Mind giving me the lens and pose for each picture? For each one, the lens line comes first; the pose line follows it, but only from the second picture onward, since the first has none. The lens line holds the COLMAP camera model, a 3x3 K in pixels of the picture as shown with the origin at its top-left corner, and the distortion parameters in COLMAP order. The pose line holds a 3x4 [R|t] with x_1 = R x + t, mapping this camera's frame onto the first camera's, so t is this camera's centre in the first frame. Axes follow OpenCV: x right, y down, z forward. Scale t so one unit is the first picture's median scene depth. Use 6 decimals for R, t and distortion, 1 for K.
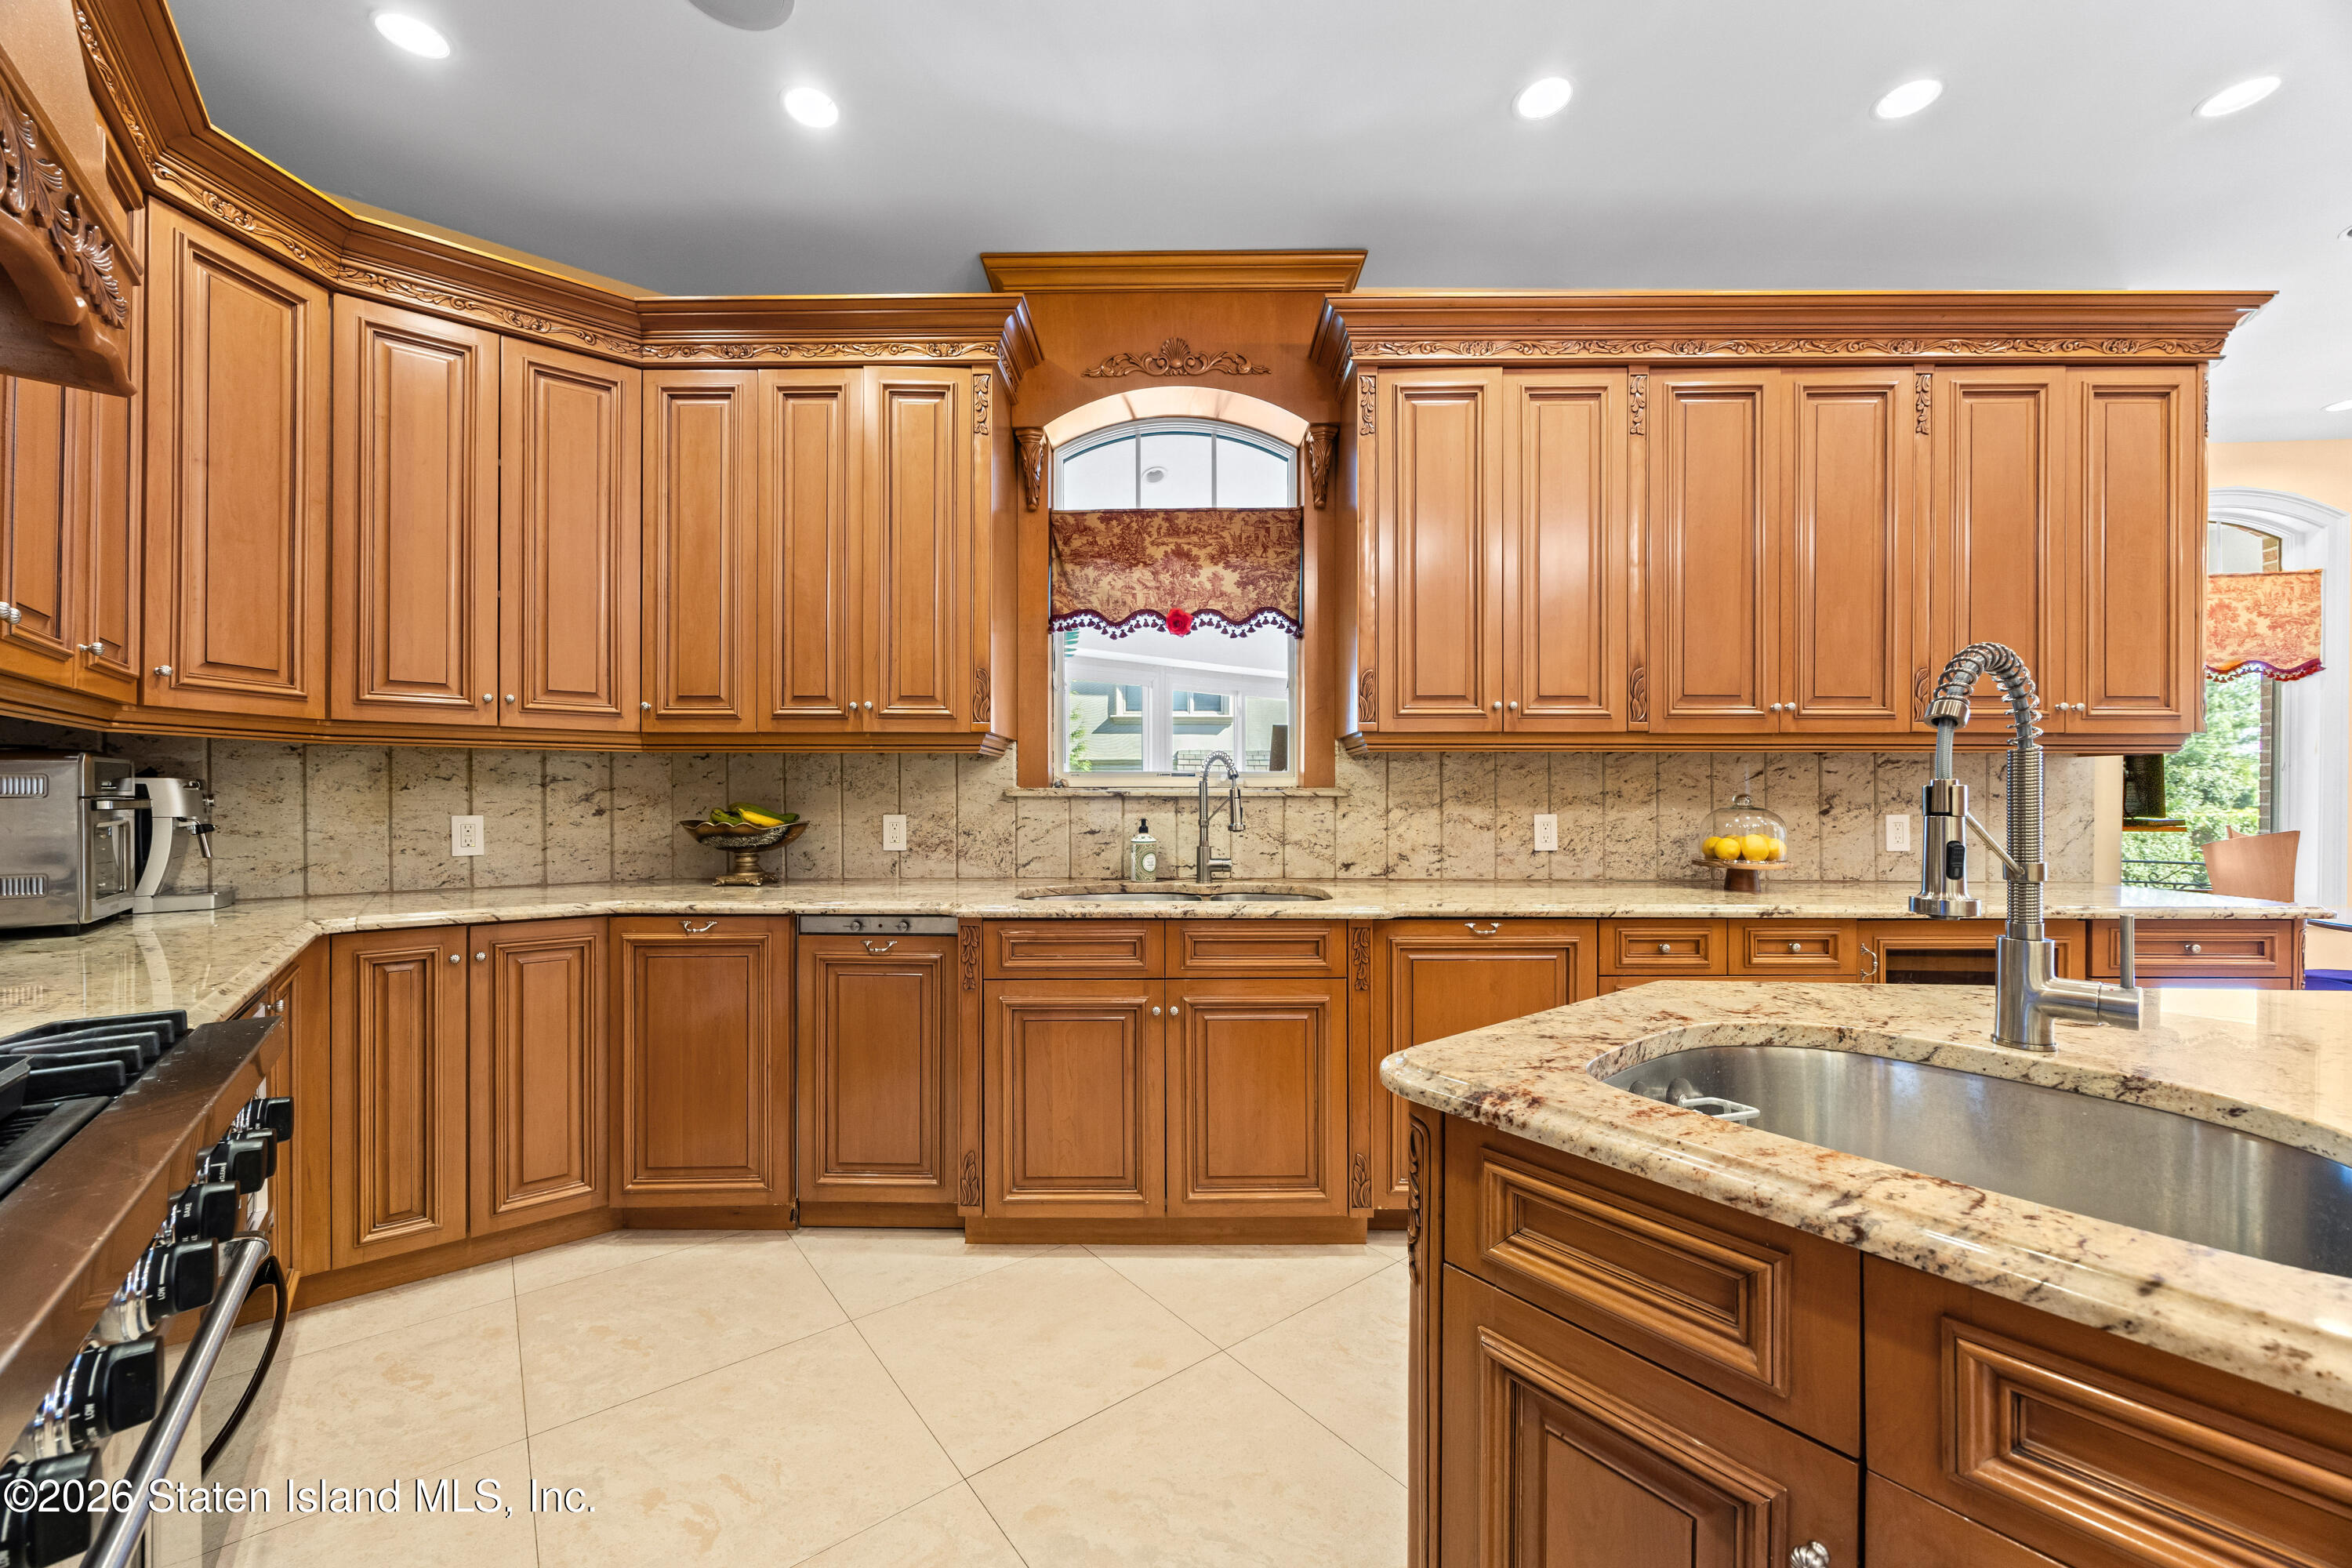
lens RADIAL K [[899.0, 0, 1177.3], [0, 899.0, 801.1], [0, 0, 1]] dist [-0.005366, 0.001123]
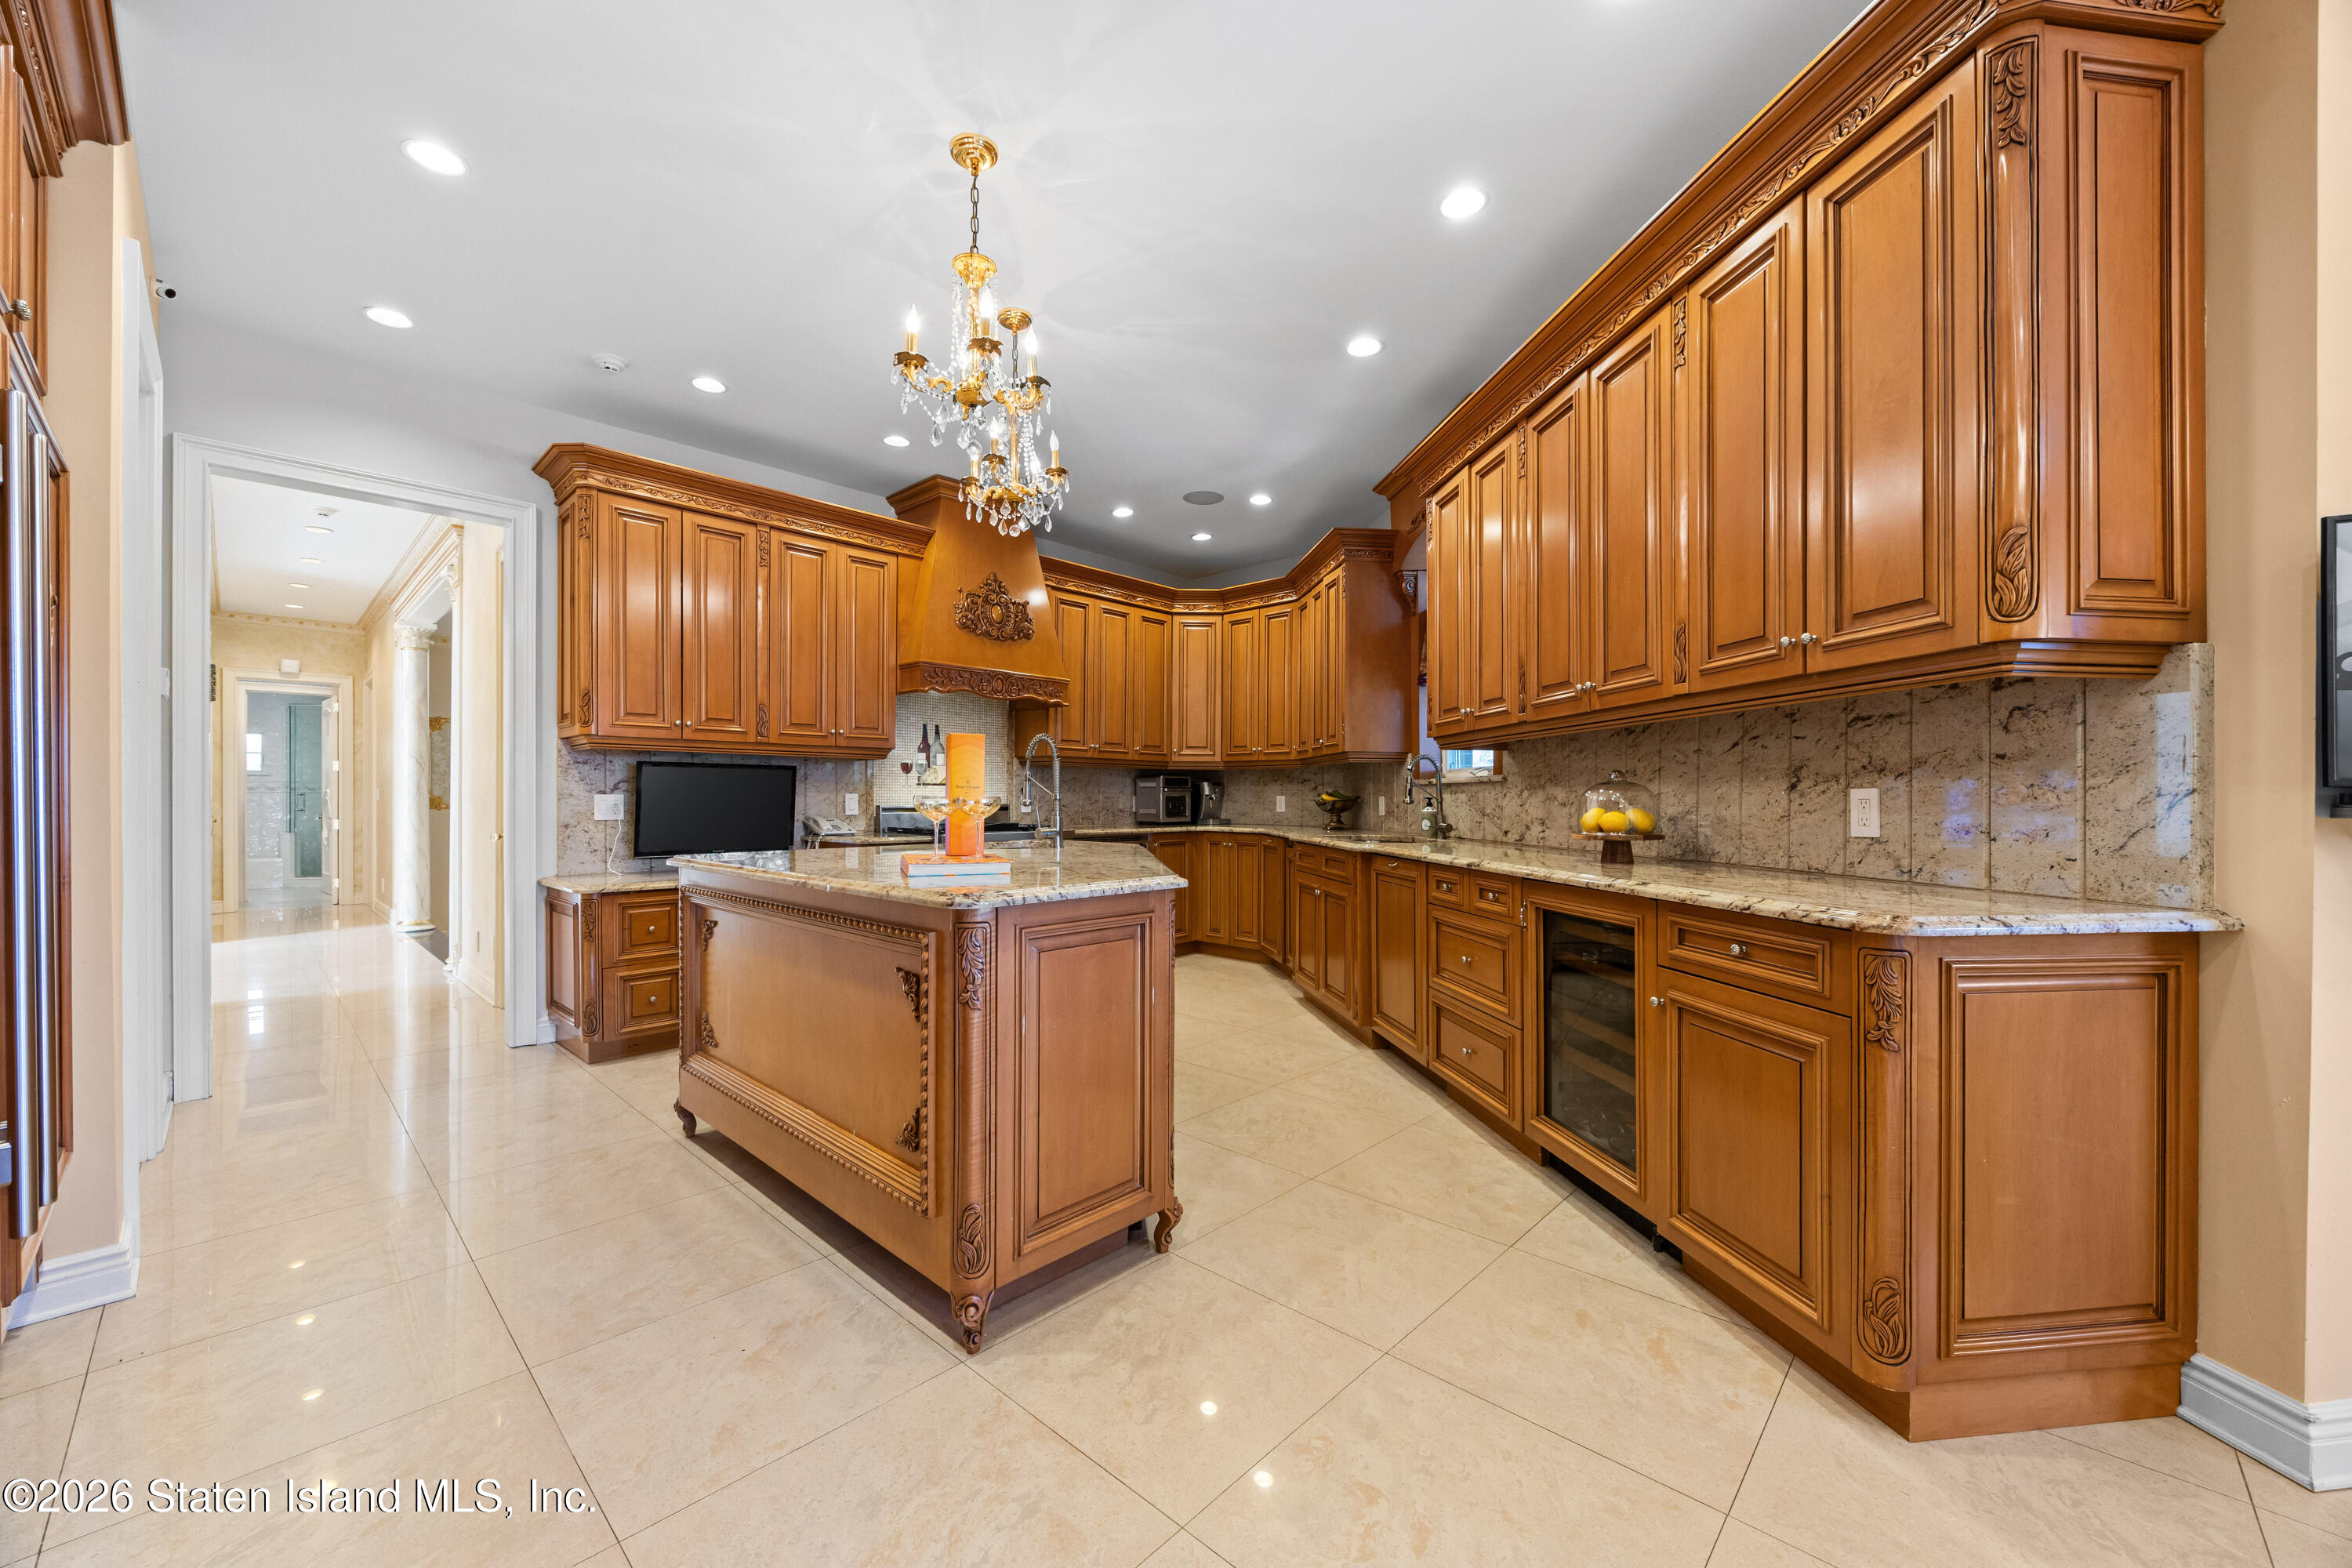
lens RADIAL K [[899.0, 0, 1186.2], [0, 899.0, 802.8], [0, 0, 1]] dist [-0.005366, 0.001123]
pose [[0.155895, 0.002445, -0.987771, 1.599510], [-0.009974, 0.999950, 0.000901, 0.034871], [0.987723, 0.009712, 0.155911, 0.353829]]
